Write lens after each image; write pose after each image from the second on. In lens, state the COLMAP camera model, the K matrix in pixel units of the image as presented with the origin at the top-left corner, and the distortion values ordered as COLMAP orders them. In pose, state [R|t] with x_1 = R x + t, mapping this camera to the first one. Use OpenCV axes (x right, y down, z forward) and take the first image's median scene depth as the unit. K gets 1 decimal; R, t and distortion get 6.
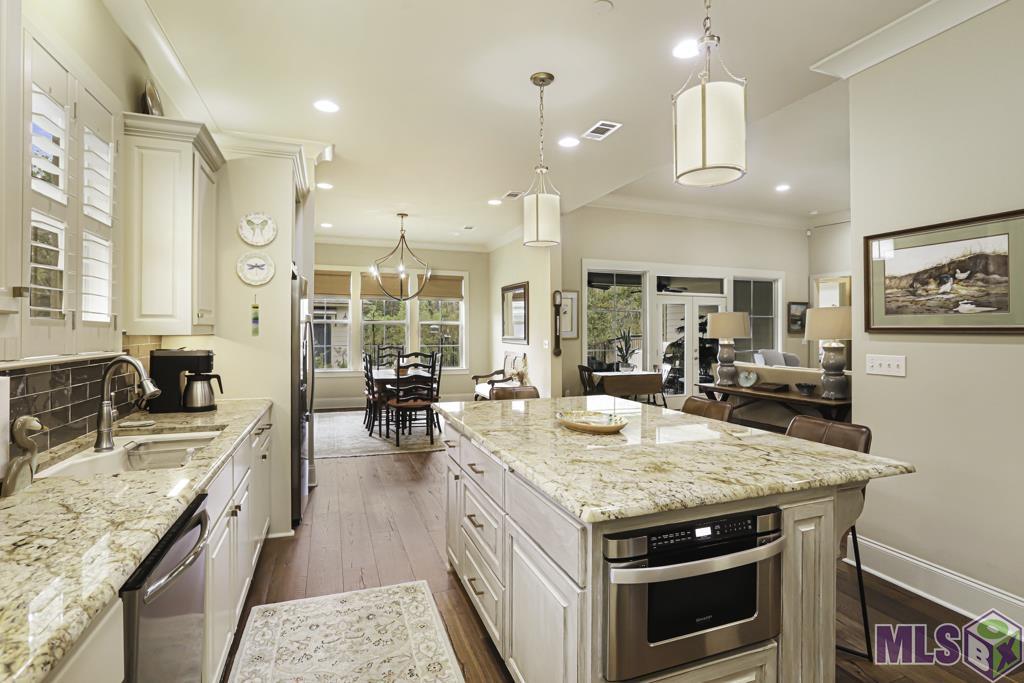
lens RADIAL K [[466.9, 0, 510.2], [0, 466.9, 327.2], [0, 0, 1]] dist [-0.009400, 0.014616]
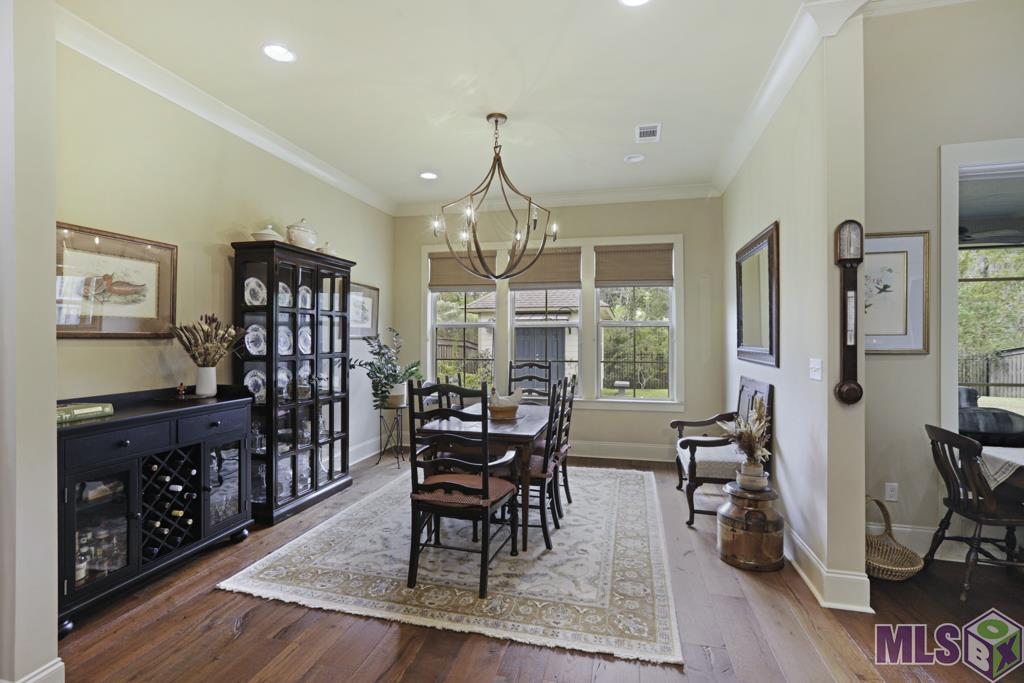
lens RADIAL K [[484.8, 0, 513.3], [0, 484.8, 349.8], [0, 0, 1]] dist [-0.044332, 0.032793]
pose [[0.839712, 0.006440, -0.542993, 0.076360], [0.008320, 0.999660, 0.024722, 0.008430], [0.542968, -0.025277, 0.839373, 0.505152]]
